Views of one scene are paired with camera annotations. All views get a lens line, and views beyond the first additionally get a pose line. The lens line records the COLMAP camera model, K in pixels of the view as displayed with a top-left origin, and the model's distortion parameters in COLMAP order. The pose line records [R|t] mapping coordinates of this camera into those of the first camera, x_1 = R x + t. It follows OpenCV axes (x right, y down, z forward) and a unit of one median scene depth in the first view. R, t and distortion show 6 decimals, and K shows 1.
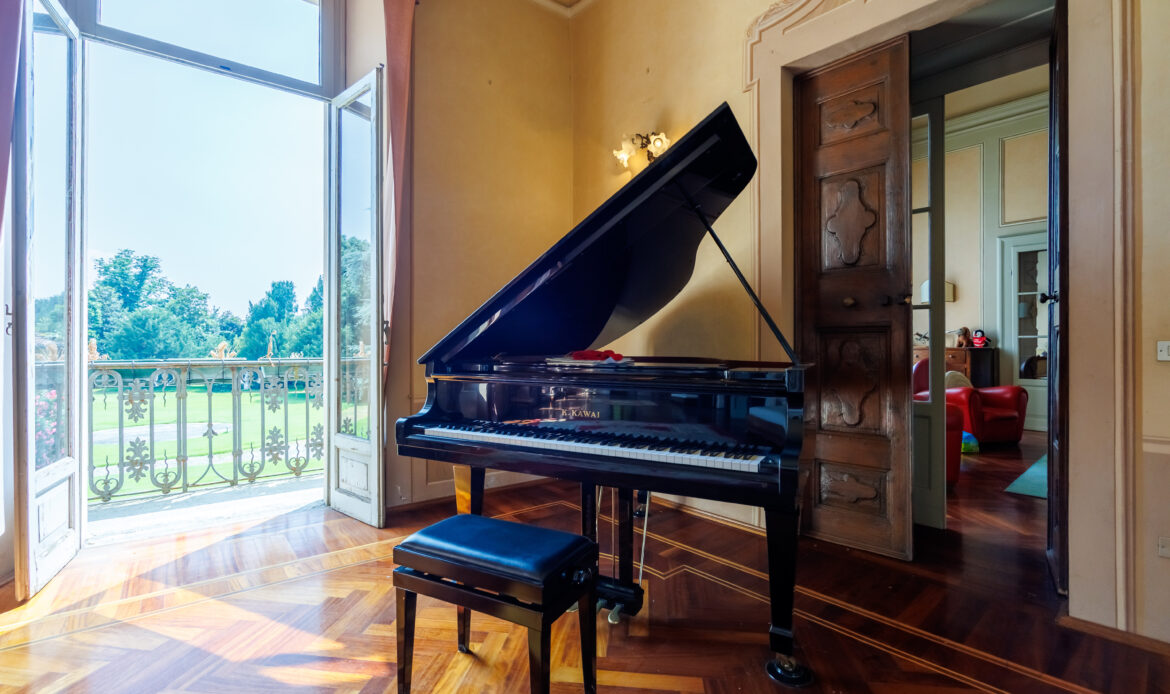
lens RADIAL K [[518.4, 0, 585.1], [0, 518.4, 346.9], [0, 0, 1]] dist [0.001779, 0.000103]
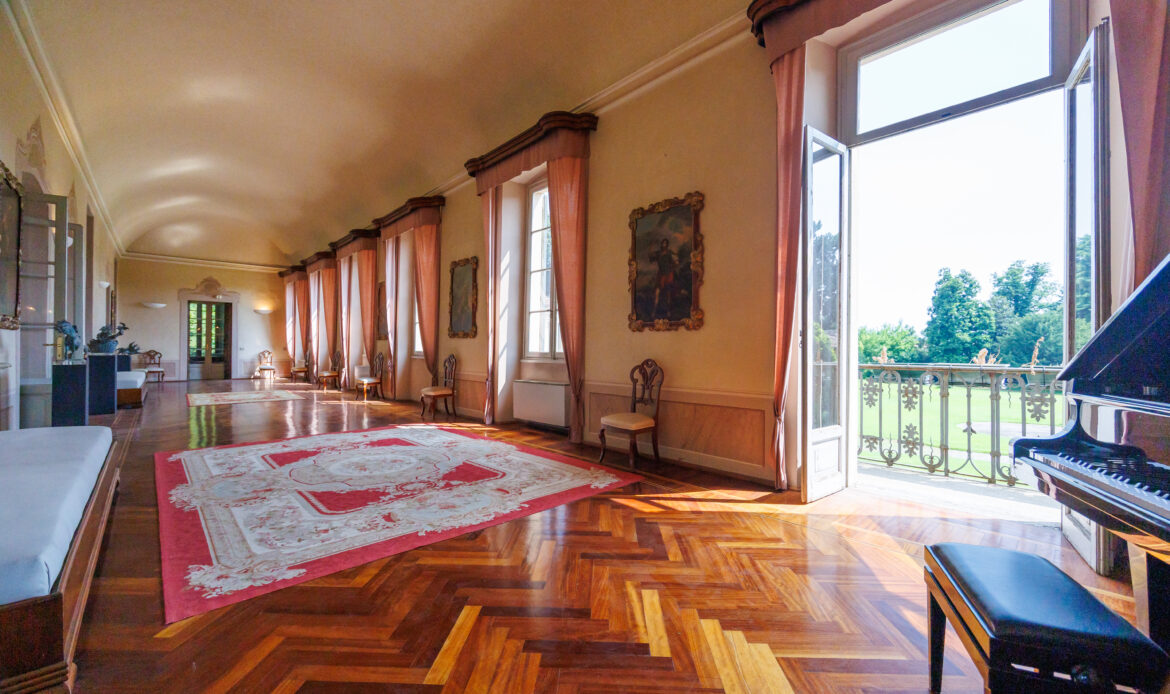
lens RADIAL K [[465.9, 0, 580.2], [0, 465.9, 348.4], [0, 0, 1]] dist [-0.002682, 0.000091]
pose [[0.080971, 0.000111, -0.996716, 0.202668], [-0.001881, 0.999998, -0.000042, -0.009674], [0.996715, 0.001878, 0.080971, 0.073310]]
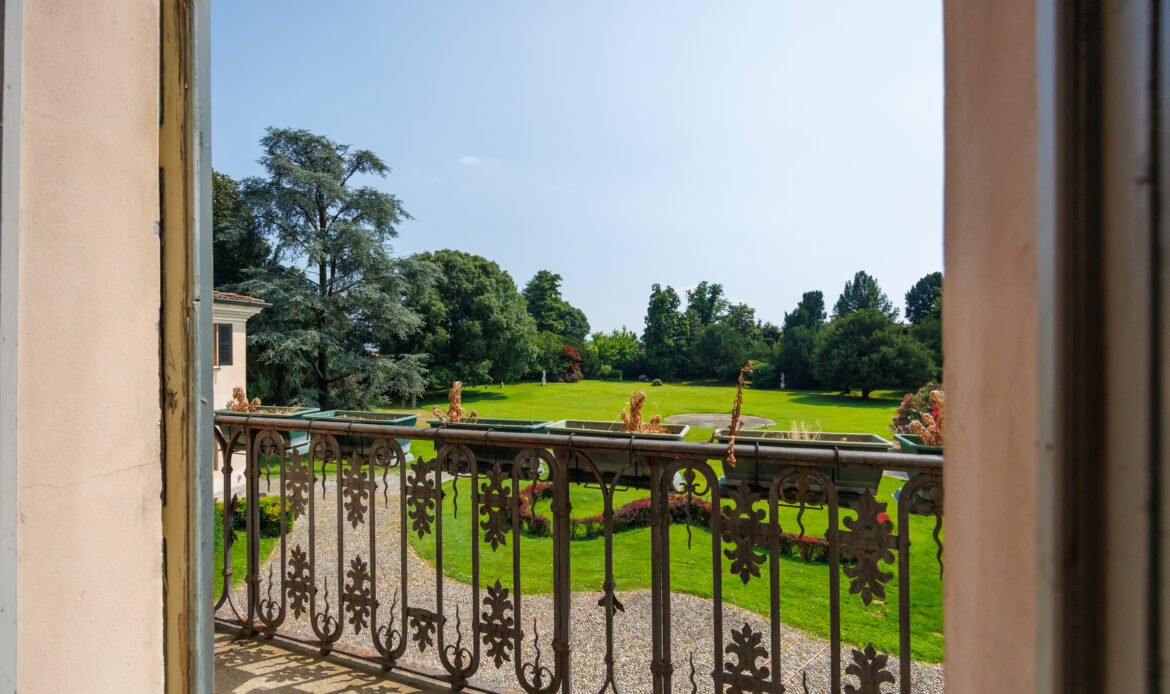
lens RADIAL K [[465.9, 0, 581.9], [0, 465.9, 354.3], [0, 0, 1]] dist [-0.002682, 0.000091]
pose [[0.548334, -0.001021, -0.836258, -0.388328], [0.009235, 0.999946, 0.004834, -0.041384], [0.836208, -0.010373, 0.548314, 0.728658]]
